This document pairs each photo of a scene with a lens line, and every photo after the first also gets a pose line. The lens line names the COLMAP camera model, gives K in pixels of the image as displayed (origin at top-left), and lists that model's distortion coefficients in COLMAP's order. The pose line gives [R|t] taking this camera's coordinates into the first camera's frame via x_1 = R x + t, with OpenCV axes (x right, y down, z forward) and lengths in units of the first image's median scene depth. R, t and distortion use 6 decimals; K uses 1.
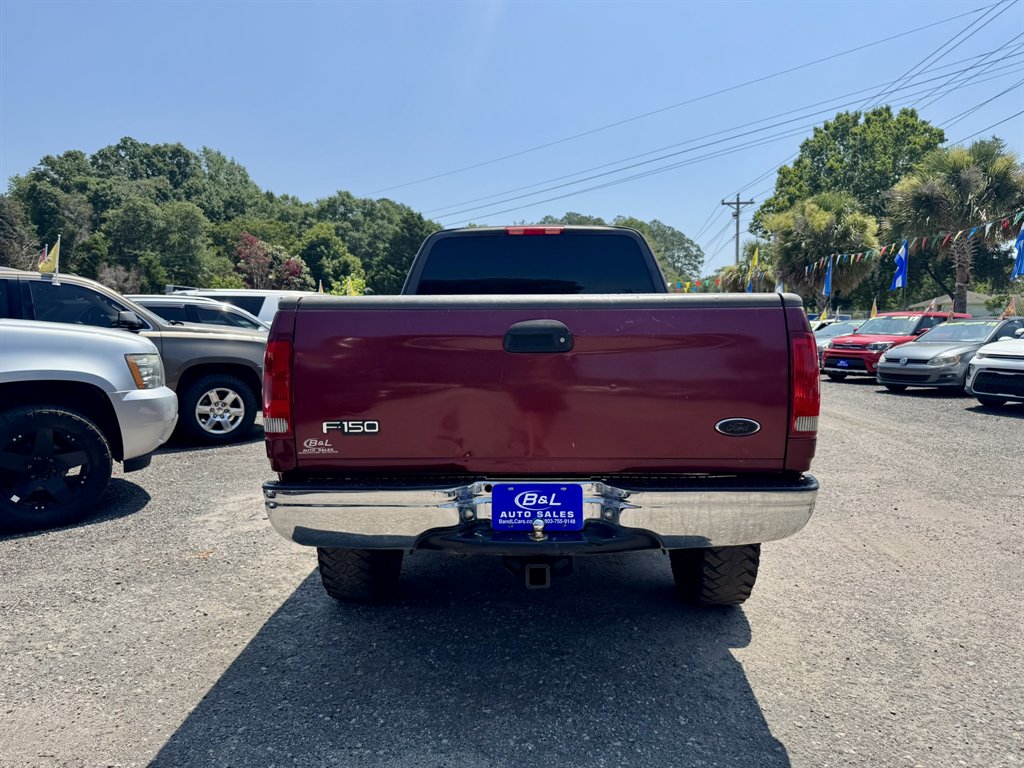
lens RADIAL K [[732.9, 0, 512.3], [0, 732.9, 373.9], [0, 0, 1]] dist [-0.000063, -0.013519]
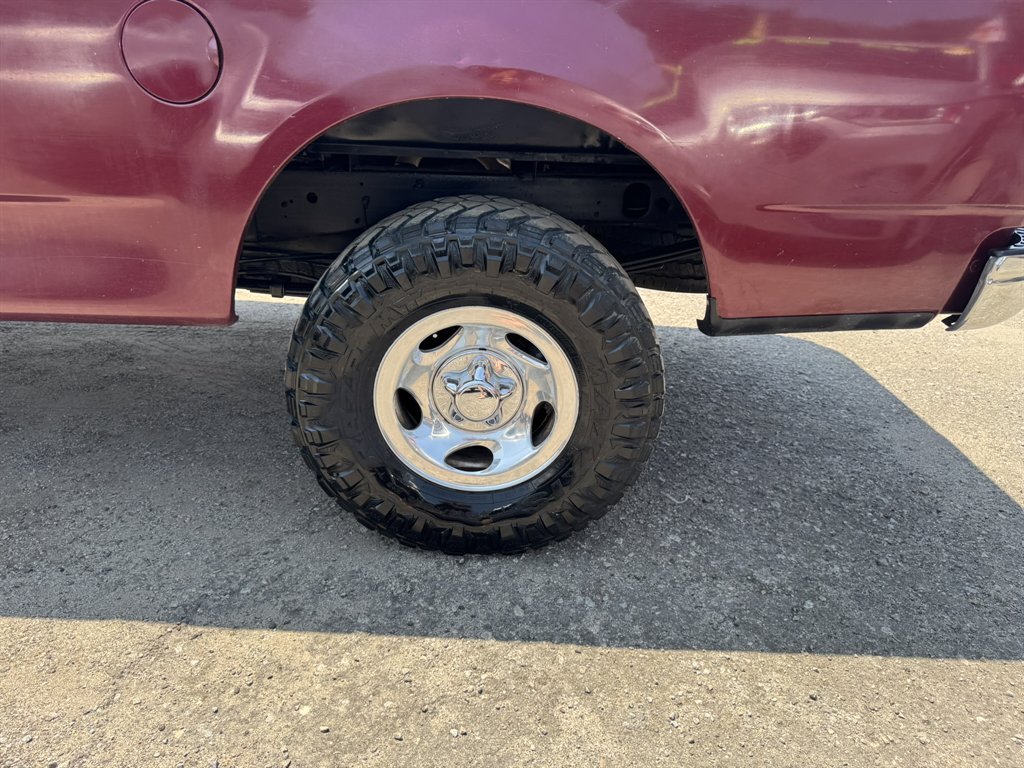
lens RADIAL K [[732.9, 0, 516.6], [0, 732.9, 379.4], [0, 0, 1]] dist [-0.000063, -0.013519]
pose [[-0.040833, -0.394261, 0.918091, -0.076911], [0.011493, 0.918611, 0.394995, 0.000839], [-0.999100, 0.026680, -0.032978, 0.121153]]
